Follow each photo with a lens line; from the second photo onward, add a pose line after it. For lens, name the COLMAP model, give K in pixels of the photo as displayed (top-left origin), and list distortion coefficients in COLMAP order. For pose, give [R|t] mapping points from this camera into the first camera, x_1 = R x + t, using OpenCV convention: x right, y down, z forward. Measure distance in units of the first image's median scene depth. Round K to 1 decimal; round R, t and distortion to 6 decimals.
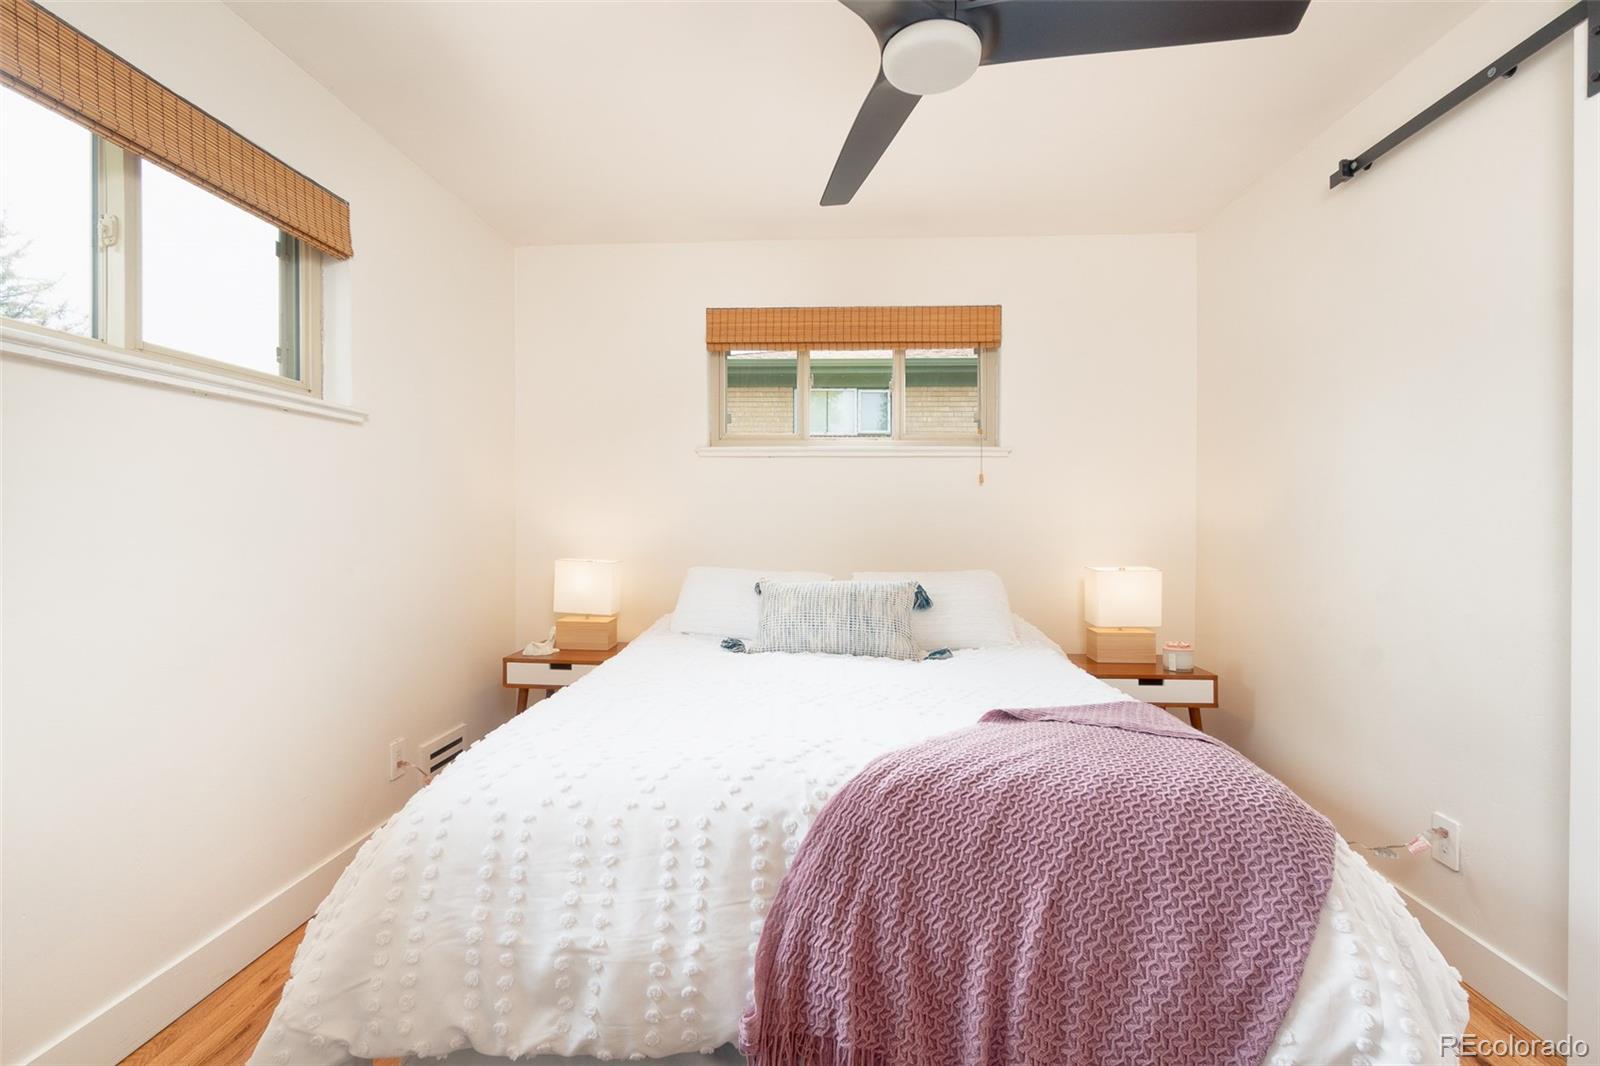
lens RADIAL K [[696.2, 0, 798.6], [0, 696.2, 528.4], [0, 0, 1]] dist [0.005304, 0.000701]
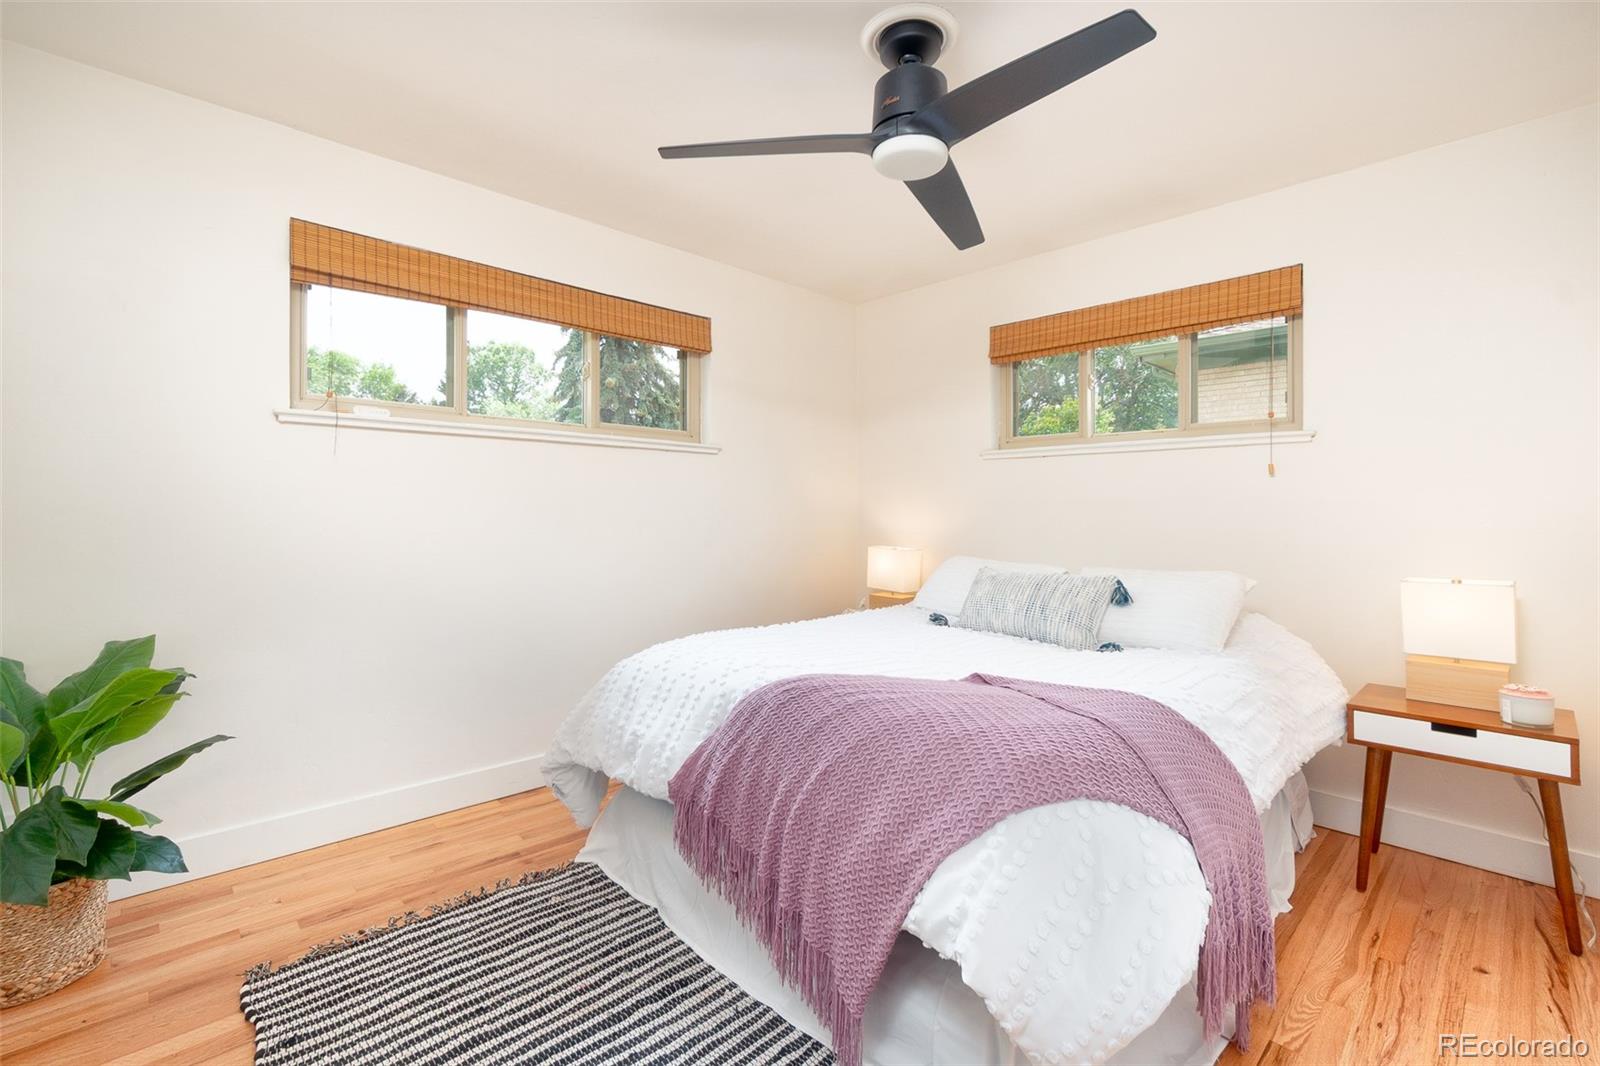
lens RADIAL K [[696.2, 0, 794.0], [0, 696.2, 522.9], [0, 0, 1]] dist [0.005304, 0.000701]
pose [[0.739400, 0.009703, -0.673197, 0.494215], [-0.013907, 0.999903, -0.000862, 0.005747], [0.673123, 0.010000, 0.739463, -0.050947]]
